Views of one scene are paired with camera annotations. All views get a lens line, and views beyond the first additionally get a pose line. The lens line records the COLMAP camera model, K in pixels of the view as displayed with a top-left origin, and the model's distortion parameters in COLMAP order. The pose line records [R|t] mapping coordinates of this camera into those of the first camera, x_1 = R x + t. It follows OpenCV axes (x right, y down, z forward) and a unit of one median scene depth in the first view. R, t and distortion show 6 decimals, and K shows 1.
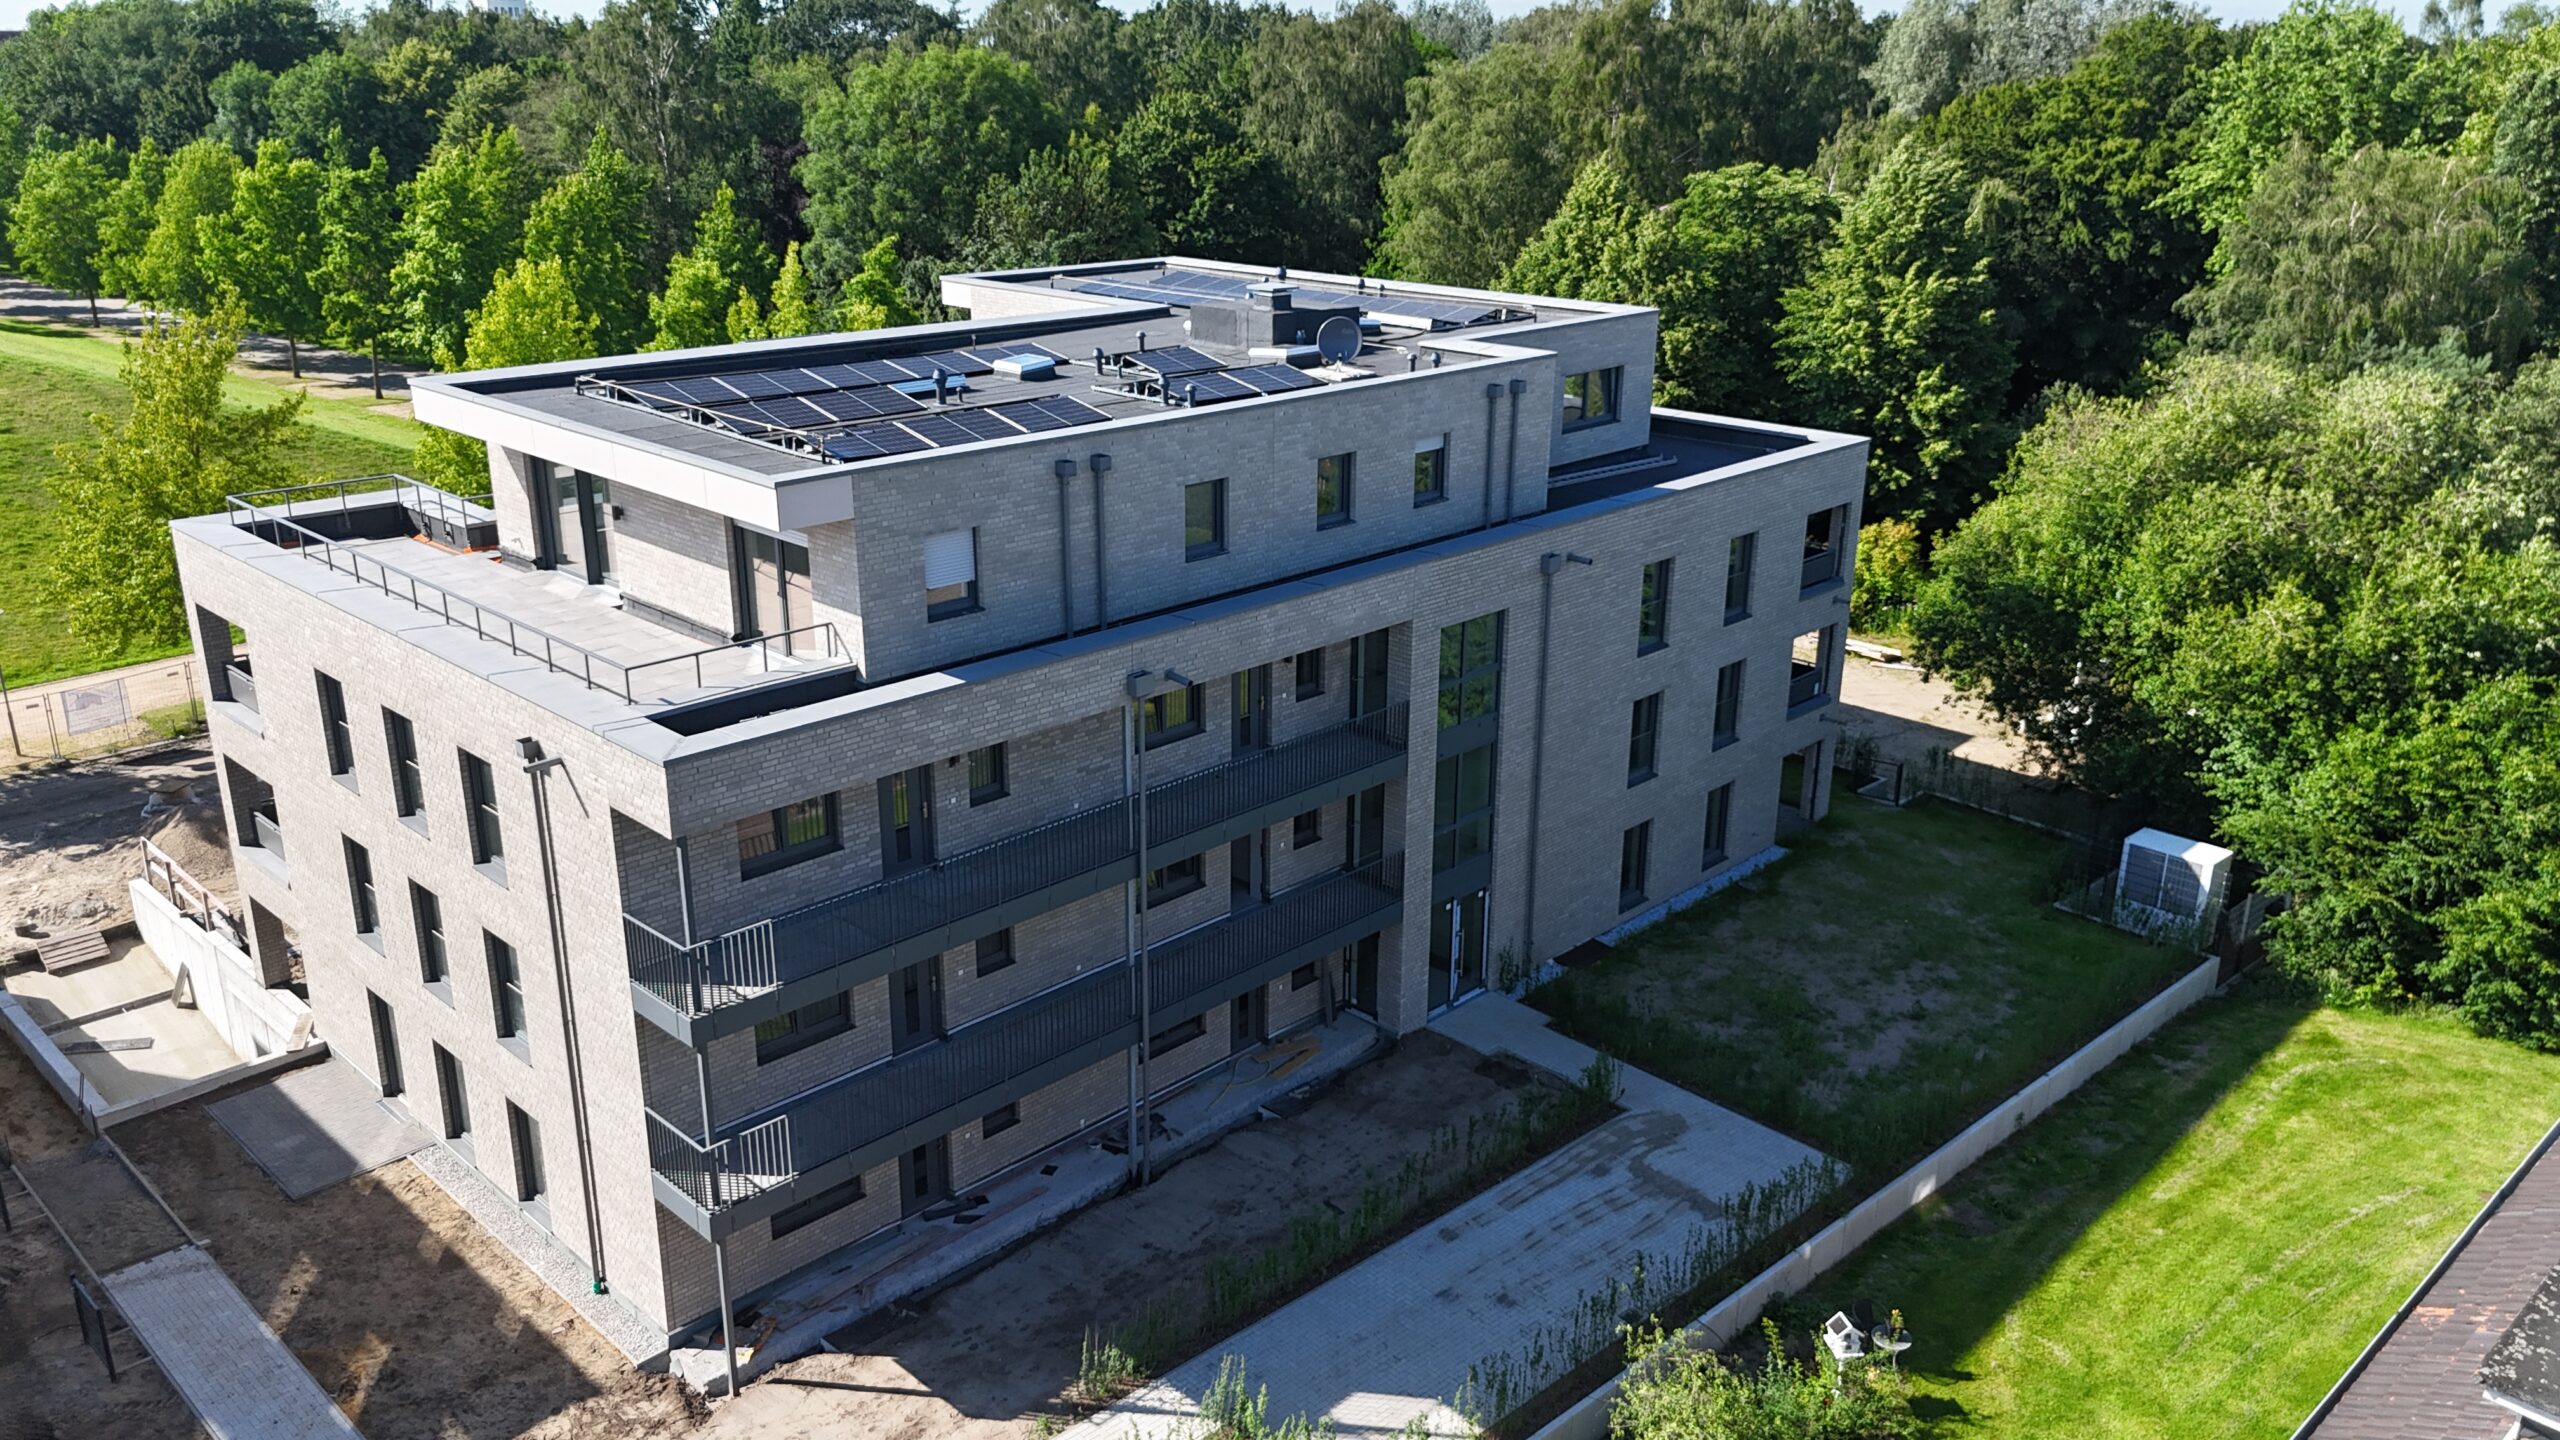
lens RADIAL K [[1893.1, 0, 1278.8], [0, 1893.1, 716.0], [0, 0, 1]] dist [0.045859, -0.050913]
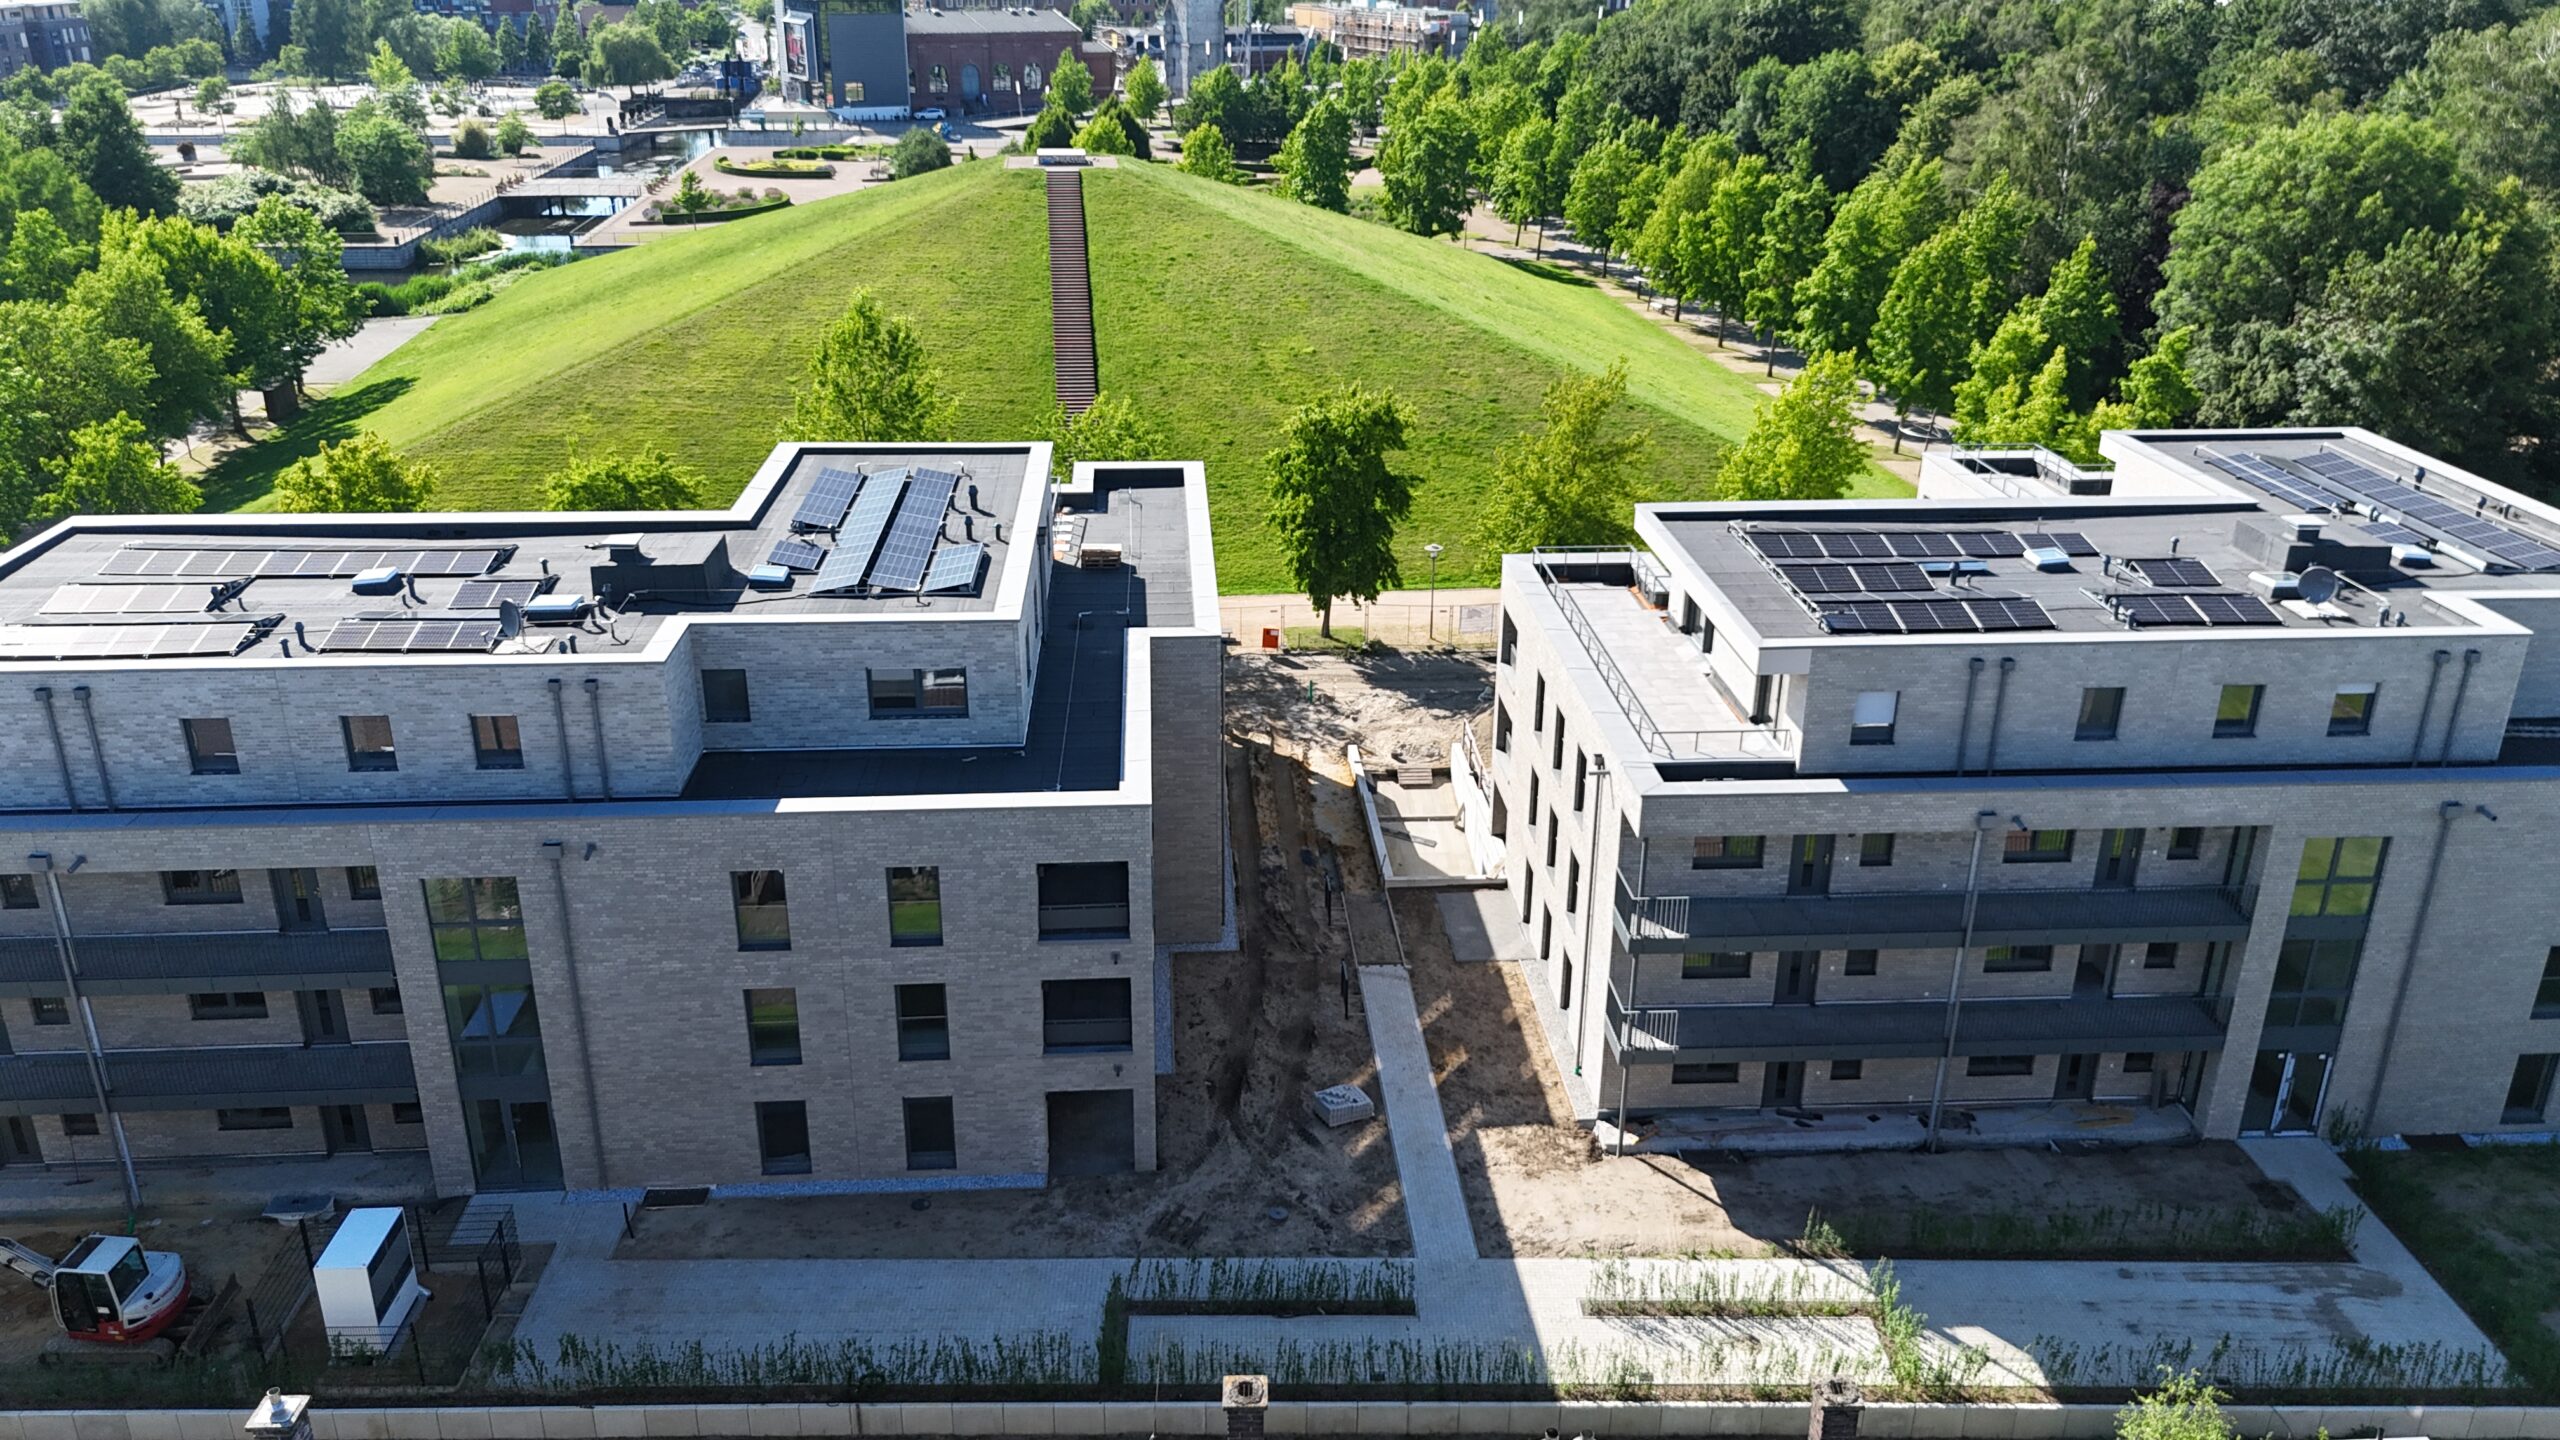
lens RADIAL K [[1893.1, 0, 1269.3], [0, 1893.1, 715.9], [0, 0, 1]] dist [0.045859, -0.050913]
pose [[0.733655, 0.252419, -0.630901, 0.351868], [-0.218961, 0.966741, 0.132163, -0.138667], [0.643278, 0.041181, 0.764524, -0.394296]]
